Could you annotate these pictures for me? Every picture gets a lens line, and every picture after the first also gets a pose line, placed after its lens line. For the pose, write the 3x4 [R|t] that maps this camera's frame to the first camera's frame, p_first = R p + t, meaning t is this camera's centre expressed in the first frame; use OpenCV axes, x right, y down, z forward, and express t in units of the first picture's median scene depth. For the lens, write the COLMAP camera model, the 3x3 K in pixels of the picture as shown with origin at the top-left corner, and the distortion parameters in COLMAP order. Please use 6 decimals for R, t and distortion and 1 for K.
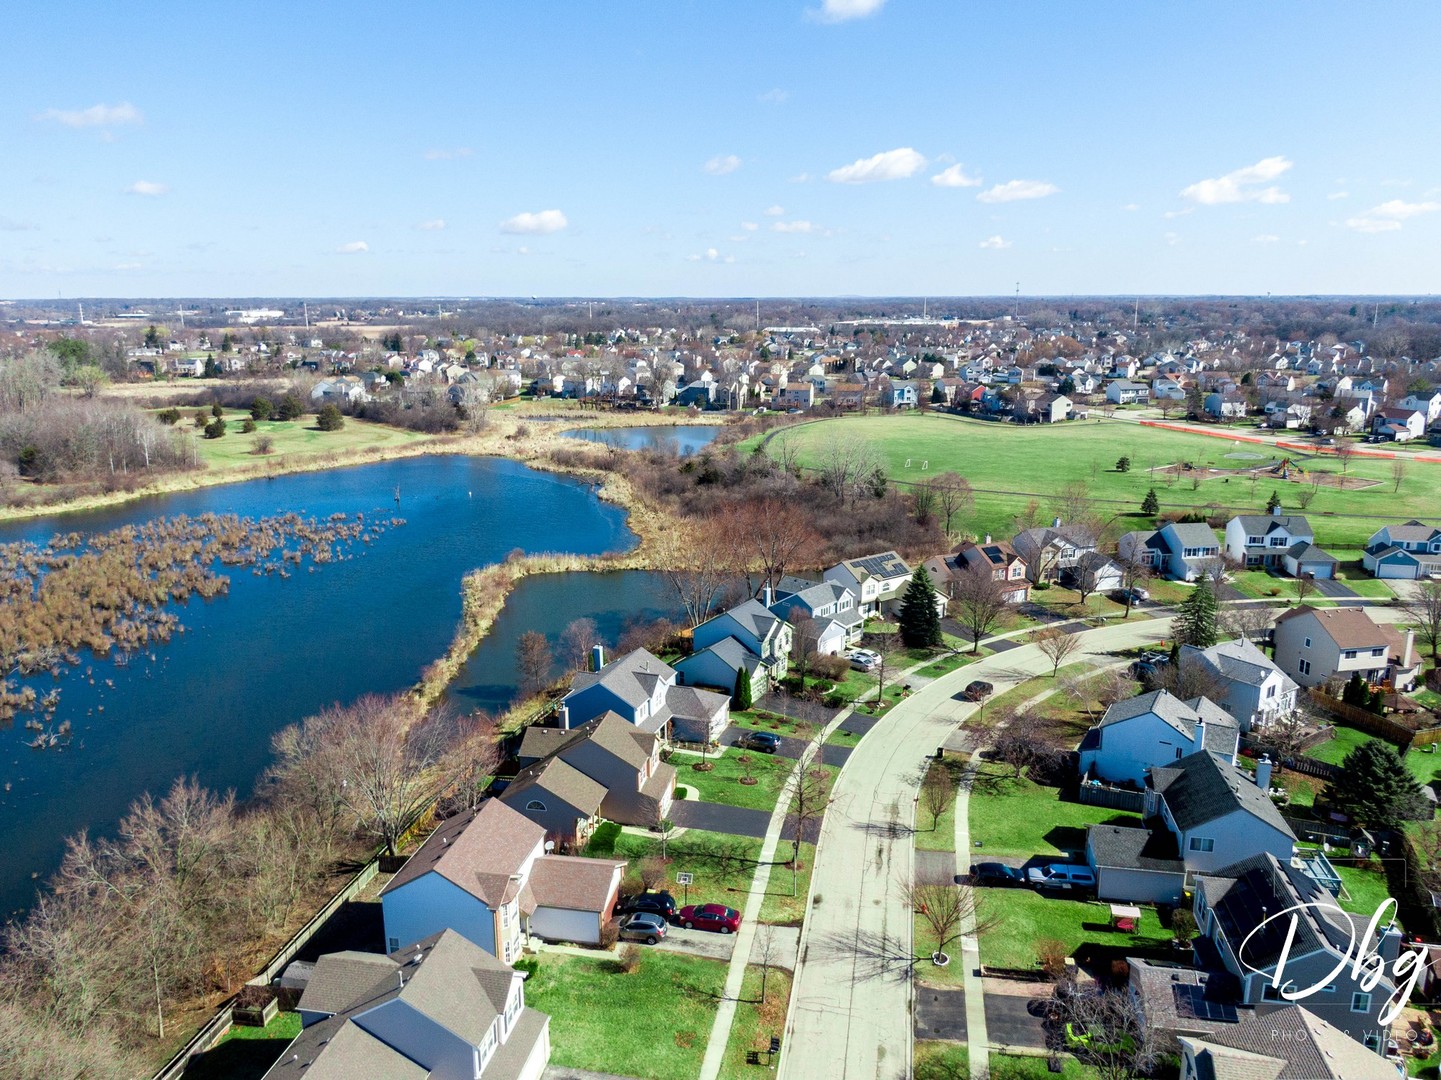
lens RADIAL K [[1026.6, 0, 723.7], [0, 1026.6, 538.5], [0, 0, 1]] dist [0.043344, -0.068070]
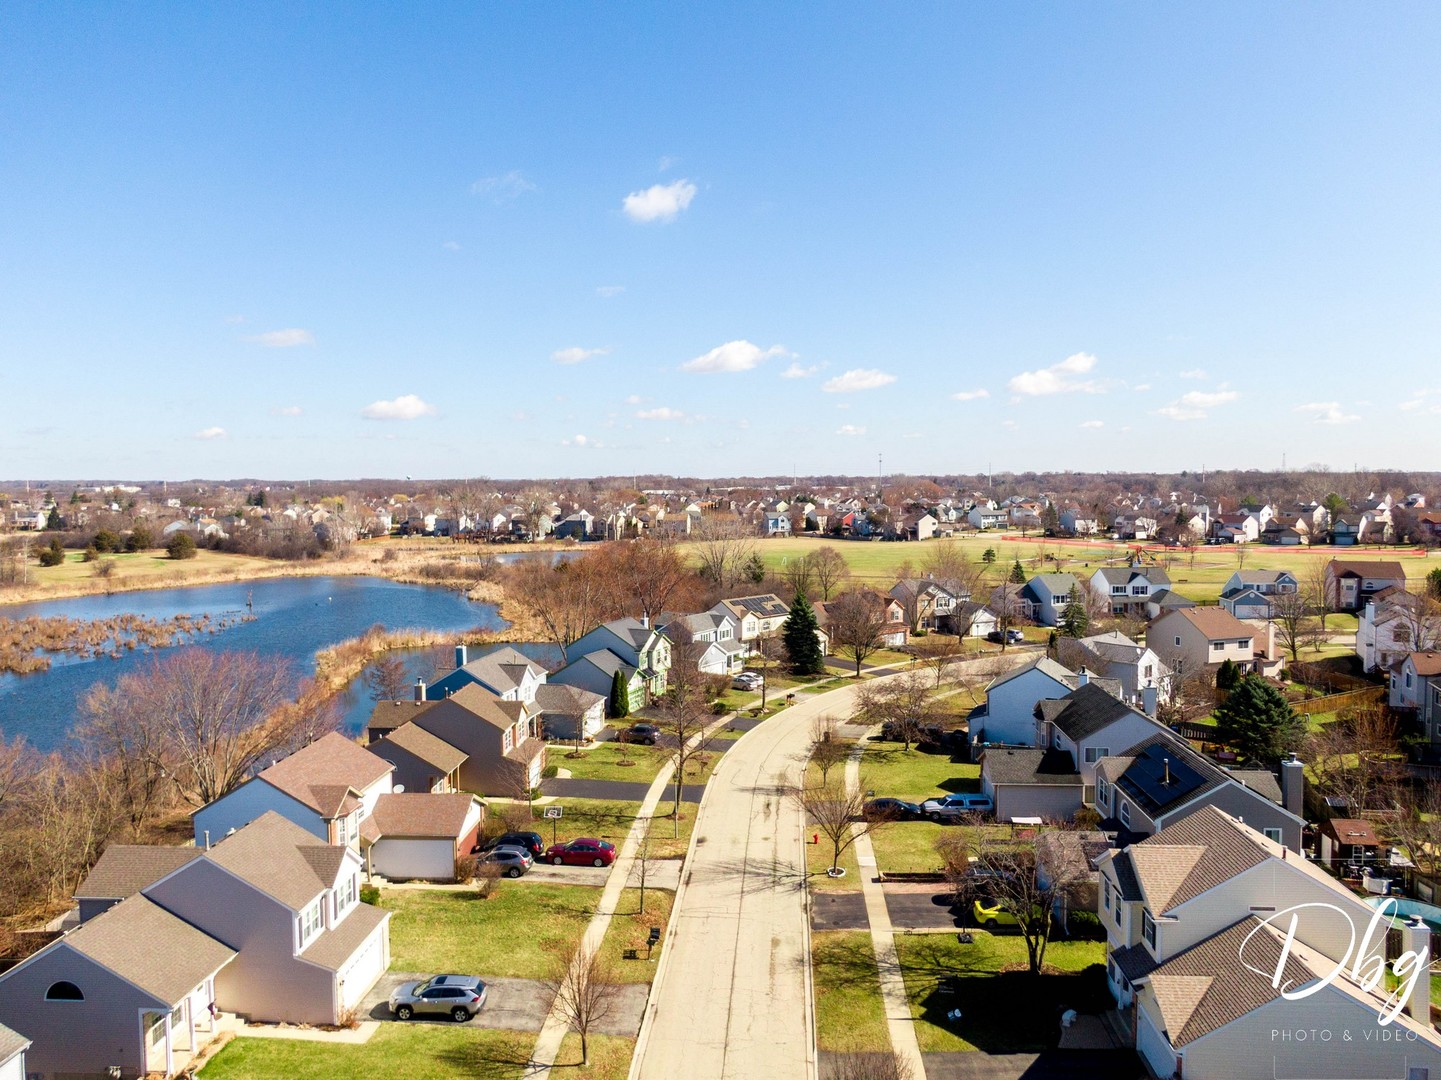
lens RADIAL K [[1026.6, 0, 723.7], [0, 1026.6, 538.5], [0, 0, 1]] dist [0.043344, -0.068070]
pose [[0.992971, -0.010487, 0.117889, 0.004053], [0.030957, 0.984403, -0.173183, 0.164364], [-0.114234, 0.175615, 0.977809, 0.041263]]
